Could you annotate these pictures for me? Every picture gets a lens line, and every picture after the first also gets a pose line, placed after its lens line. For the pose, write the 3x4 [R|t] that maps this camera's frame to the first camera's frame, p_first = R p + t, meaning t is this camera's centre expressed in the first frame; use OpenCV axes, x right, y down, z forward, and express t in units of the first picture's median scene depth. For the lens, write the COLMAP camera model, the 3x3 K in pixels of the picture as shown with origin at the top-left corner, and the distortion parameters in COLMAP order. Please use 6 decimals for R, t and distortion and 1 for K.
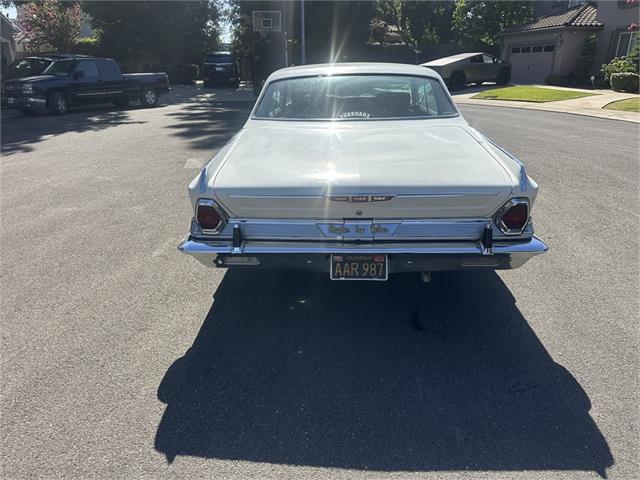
lens RADIAL K [[462.7, 0, 304.5], [0, 462.7, 245.2], [0, 0, 1]] dist [0.053088, -0.066863]
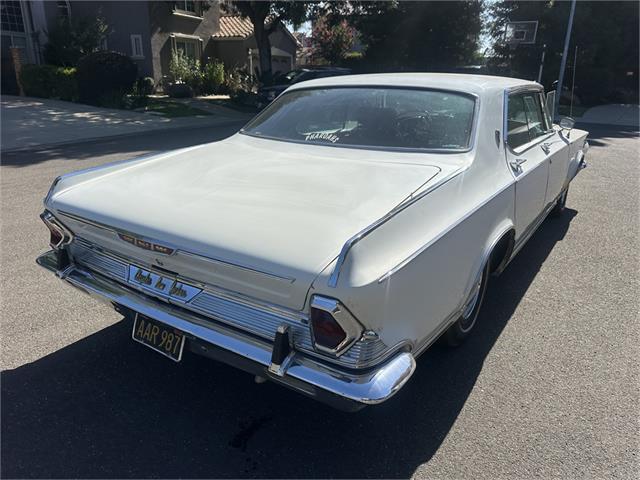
lens RADIAL K [[462.7, 0, 319.2], [0, 462.7, 239.7], [0, 0, 1]] dist [0.053088, -0.066863]
pose [[0.855299, 0.190819, -0.481717, 0.081987], [-0.209351, 0.977716, 0.015589, -0.020301], [0.473957, 0.087515, 0.876188, 0.054889]]
